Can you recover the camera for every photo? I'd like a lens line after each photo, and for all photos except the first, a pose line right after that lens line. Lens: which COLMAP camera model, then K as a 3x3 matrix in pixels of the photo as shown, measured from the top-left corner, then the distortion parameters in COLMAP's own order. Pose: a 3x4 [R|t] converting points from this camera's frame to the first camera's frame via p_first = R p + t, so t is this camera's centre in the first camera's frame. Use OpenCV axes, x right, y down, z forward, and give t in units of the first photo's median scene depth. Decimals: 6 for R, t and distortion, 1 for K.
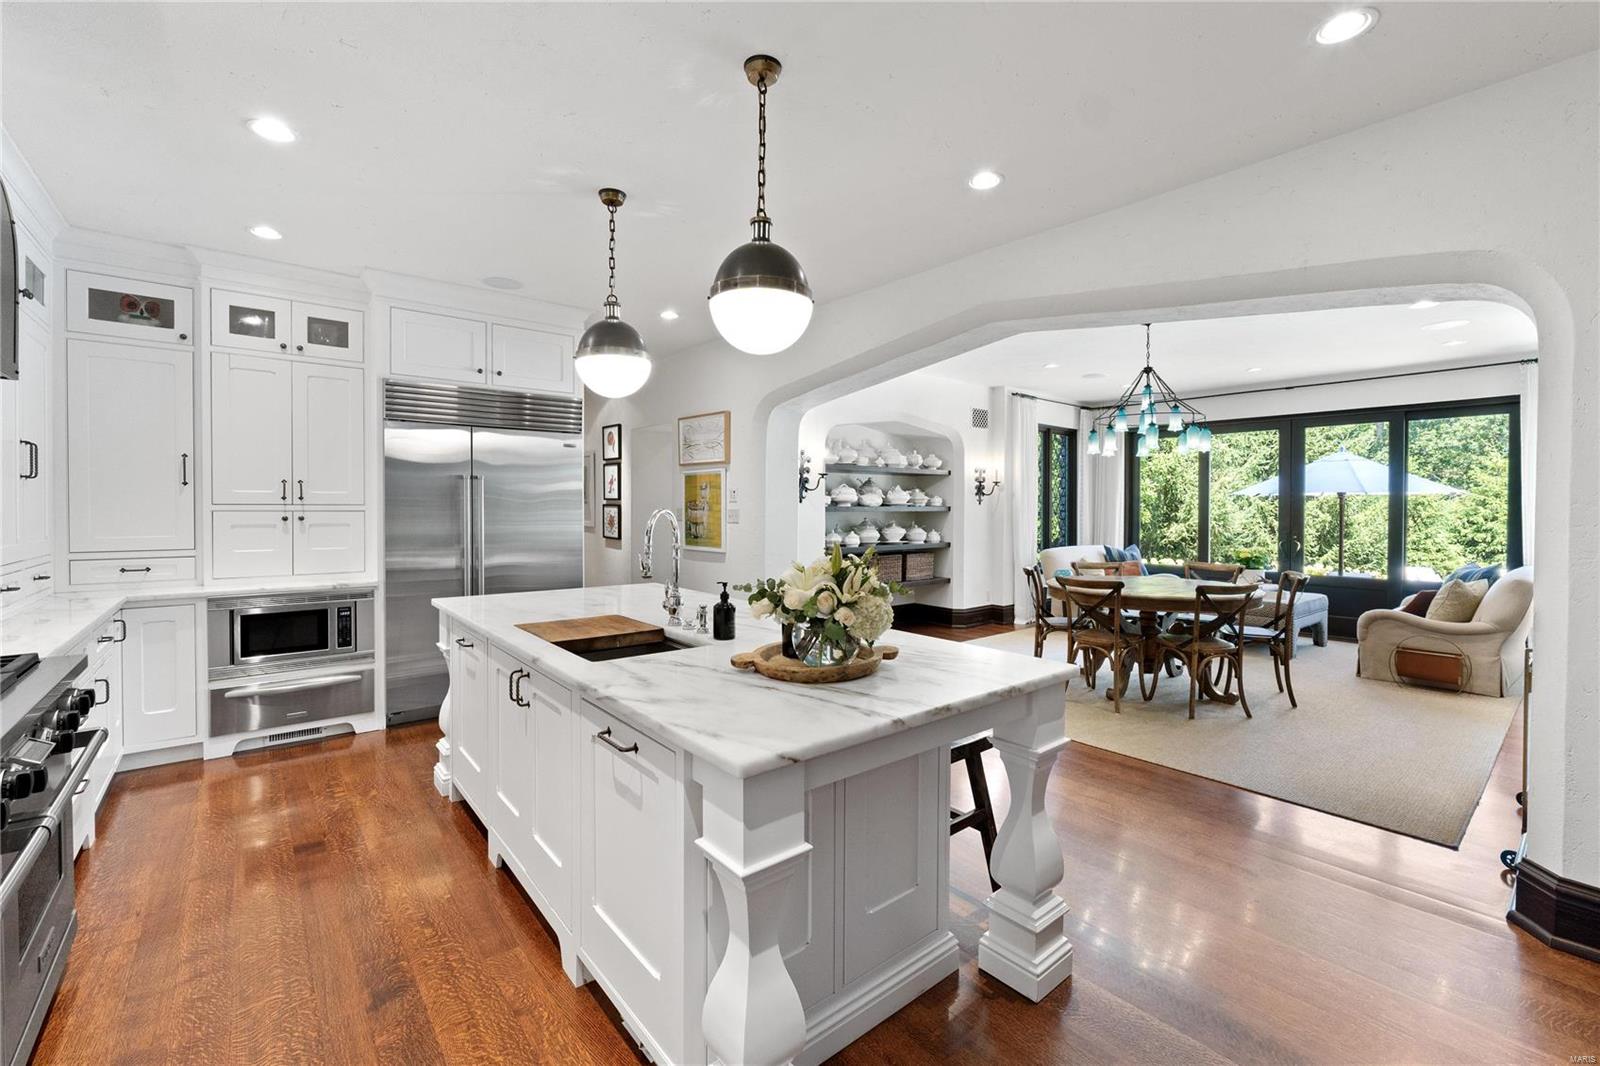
lens RADIAL K [[679.4, 0, 807.0], [0, 679.4, 519.8], [0, 0, 1]] dist [-0.008536, 0.000126]
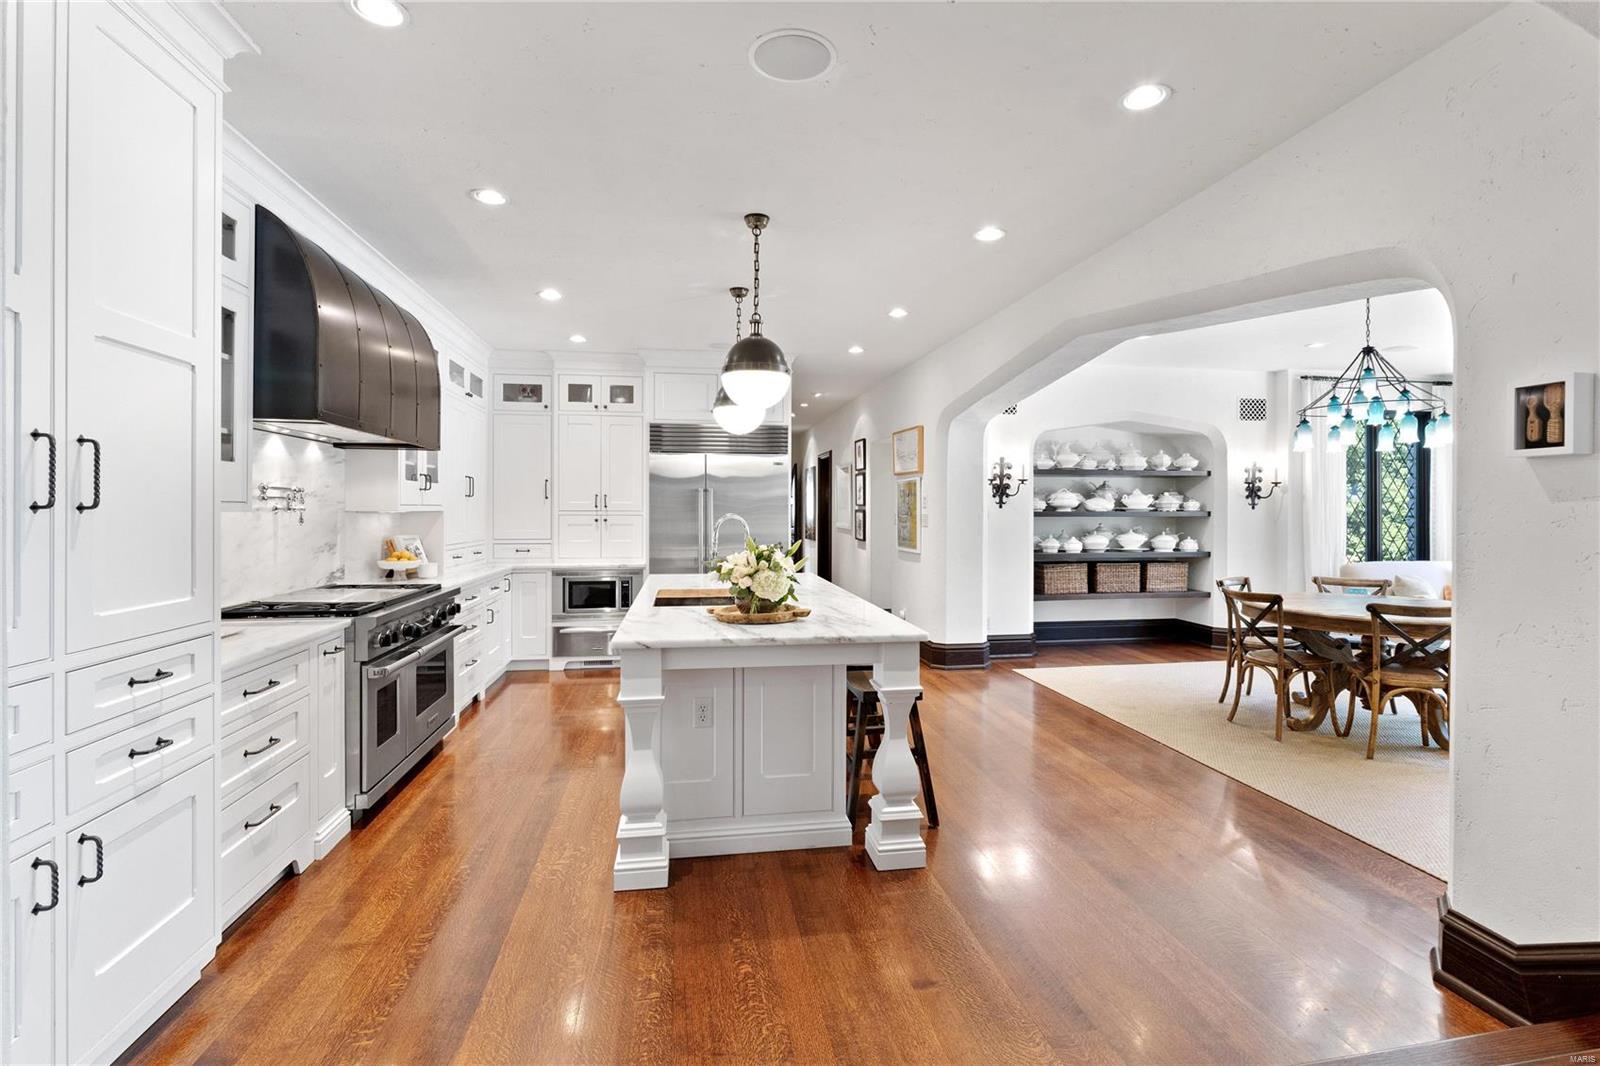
lens RADIAL K [[732.6, 0, 804.7], [0, 732.6, 518.4], [0, 0, 1]] dist [-0.005713, -0.000053]
pose [[0.863273, 0.004227, -0.504720, 0.340732], [-0.008694, 0.999941, -0.006495, 0.000712], [0.504662, 0.009995, 0.863259, -0.134599]]
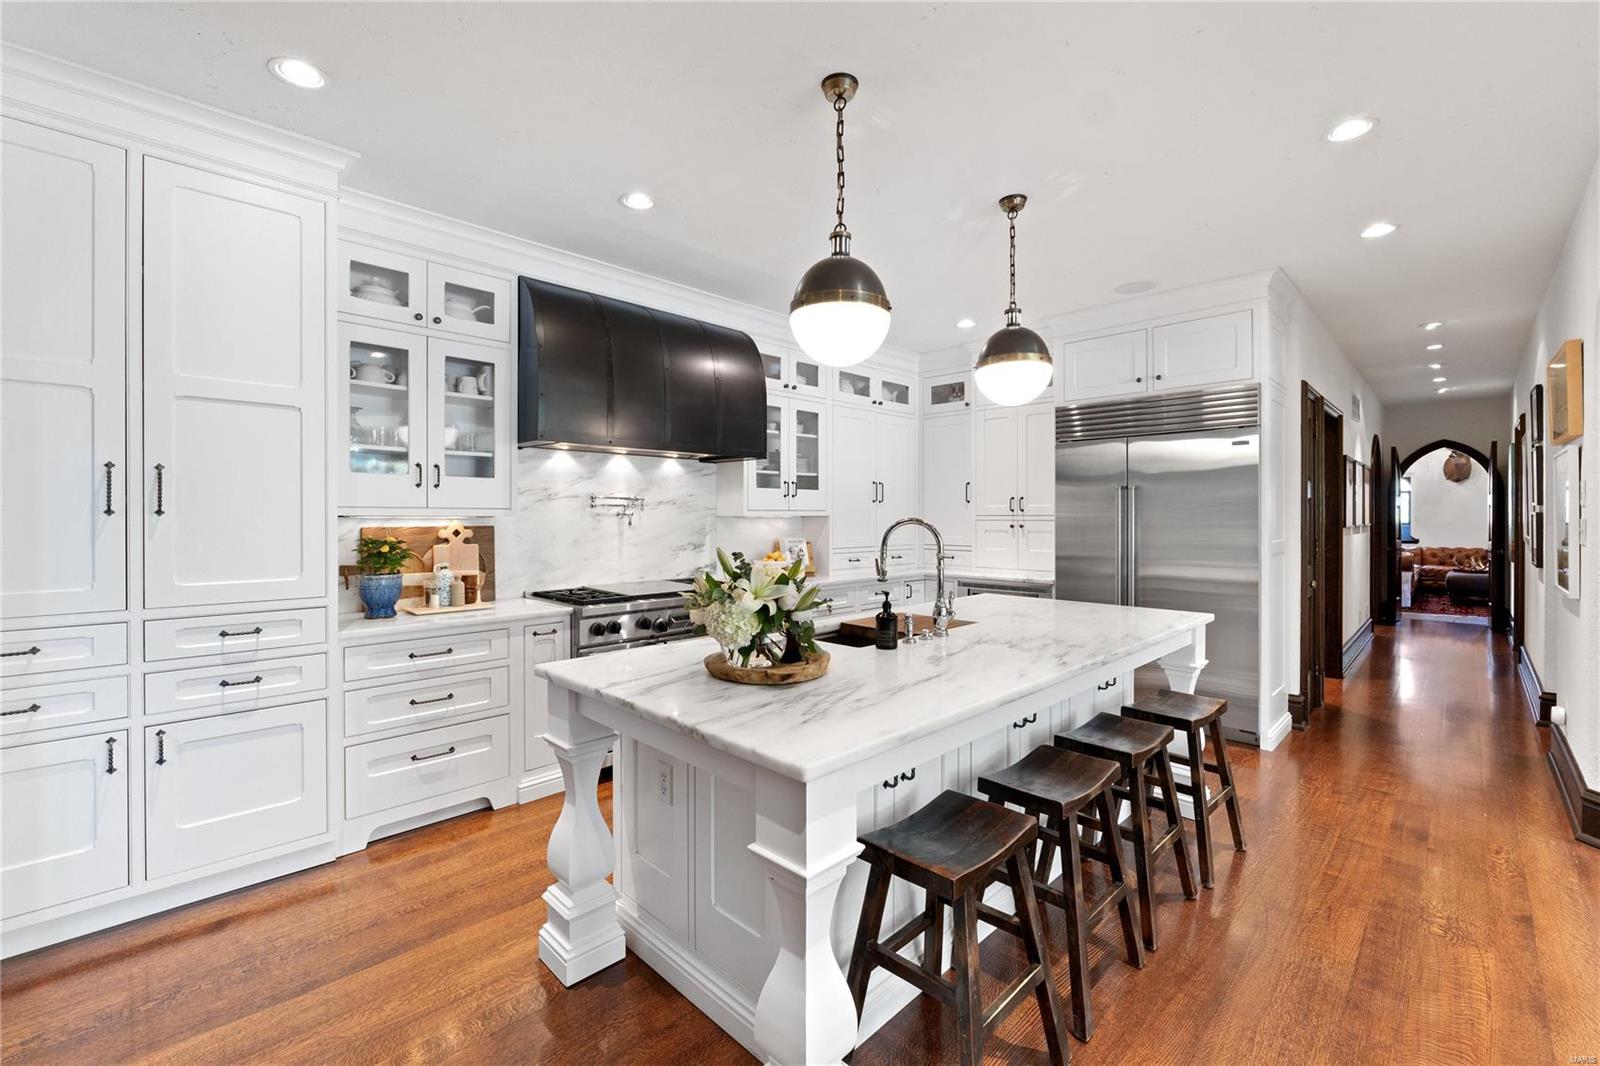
lens RADIAL K [[679.4, 0, 799.7], [0, 679.4, 522.2], [0, 0, 1]] dist [-0.008536, 0.000126]
pose [[0.088869, 0.004684, -0.996032, 0.383295], [-0.016709, 0.999855, 0.003211, -0.005050], [0.995903, 0.016357, 0.088934, 0.347582]]
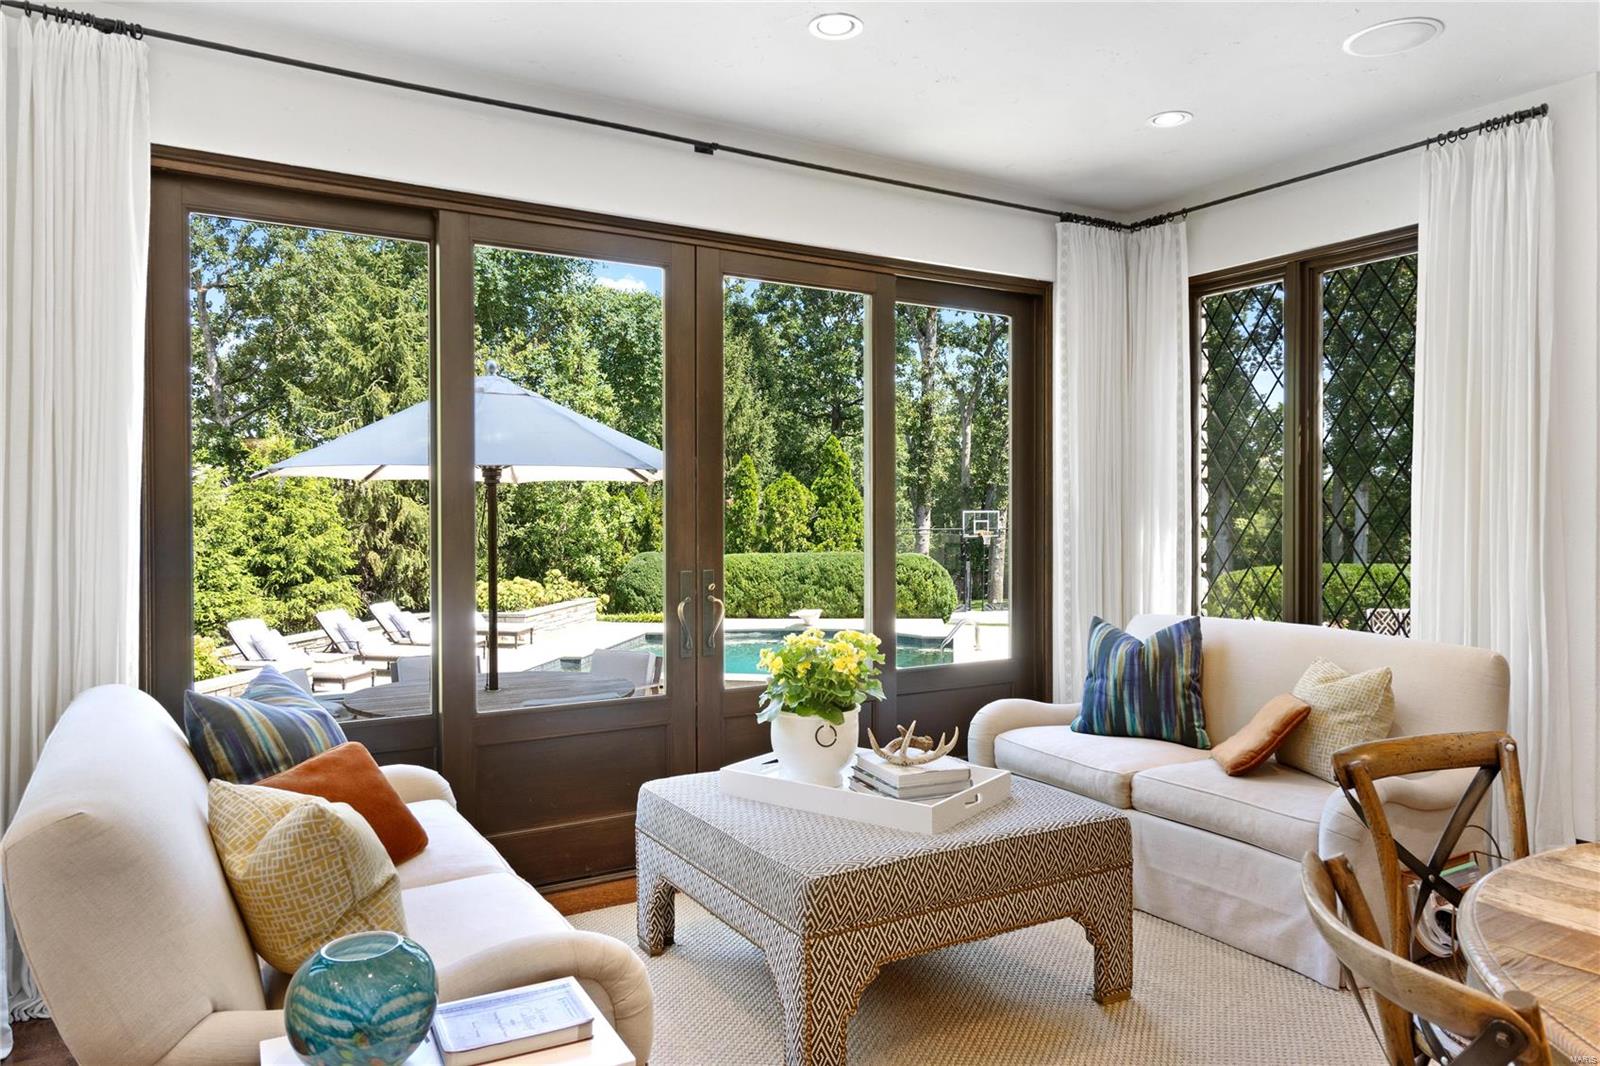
lens RADIAL K [[1094.1, 0, 794.8], [0, 1094.1, 527.4], [0, 0, 1]] dist [0.002939, 0.000238]
pose [[0.159407, -0.007700, 0.987183, 0.247447], [0.015393, 0.999867, 0.005314, -0.010915], [-0.987093, 0.014348, 0.159504, 1.218137]]
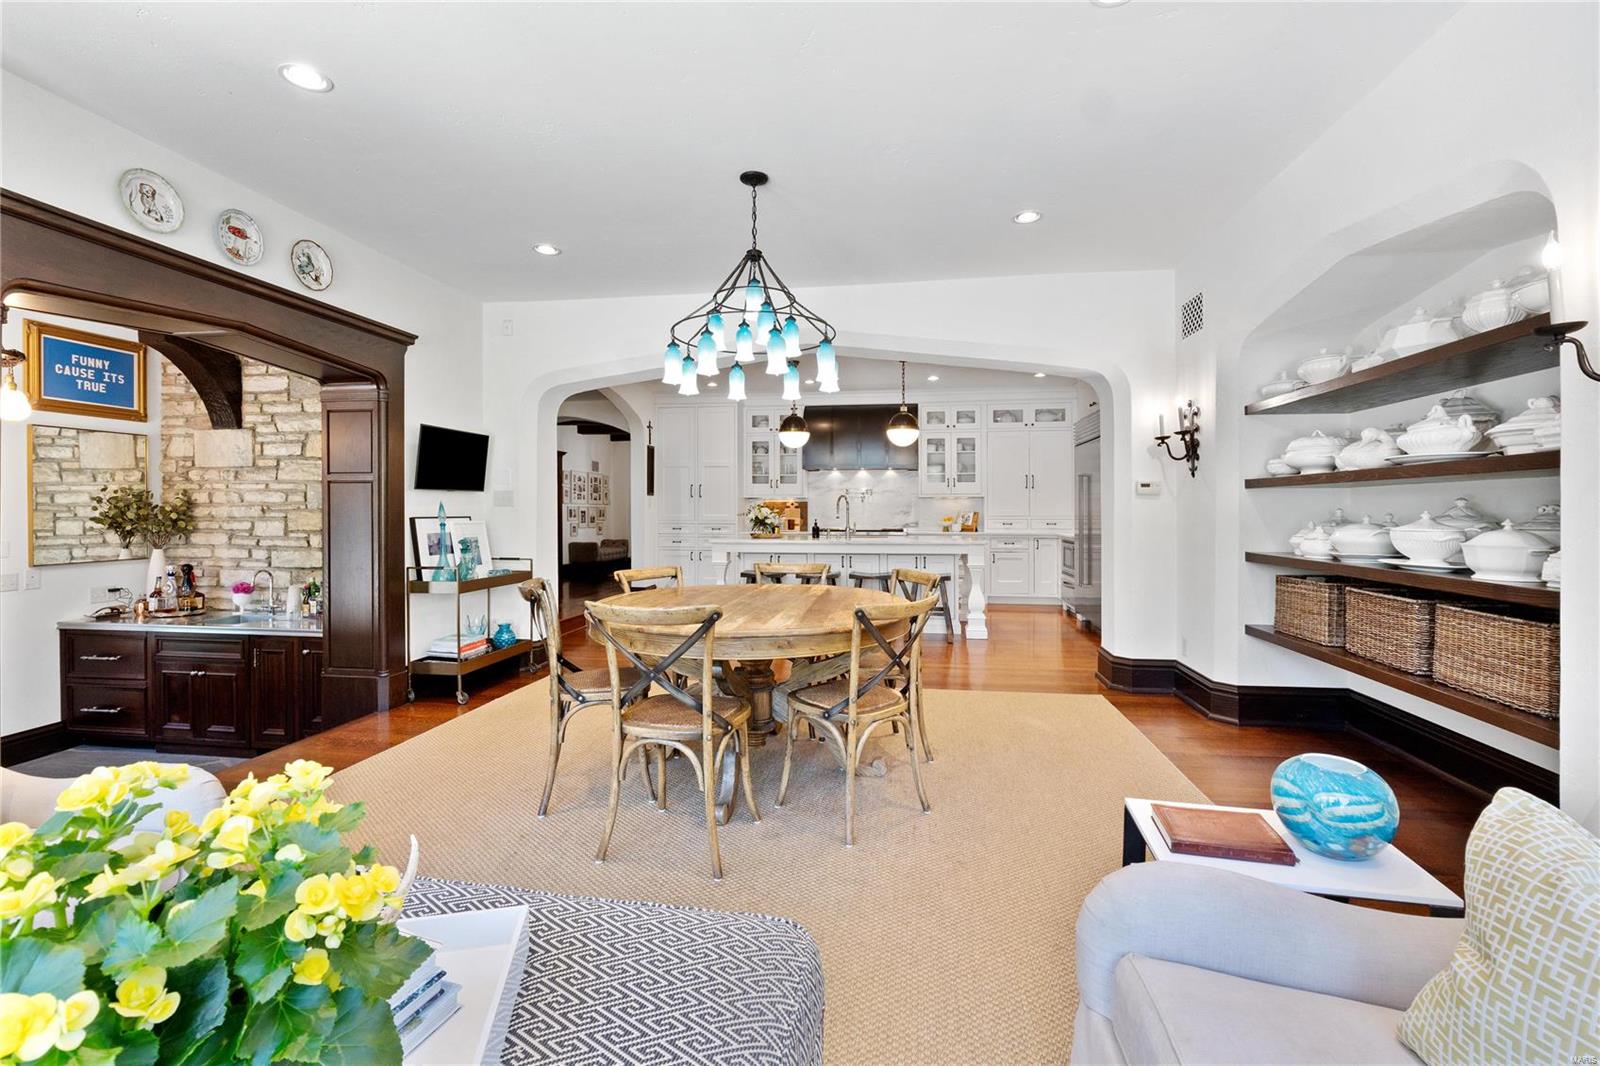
lens RADIAL K [[679.4, 0, 803.9], [0, 679.4, 516.5], [0, 0, 1]] dist [-0.008536, 0.000126]
pose [[-0.753060, 0.003449, -0.657943, 0.848099], [-0.014525, 0.999655, 0.021865, 0.006188], [0.657792, 0.026022, -0.752750, 1.442443]]
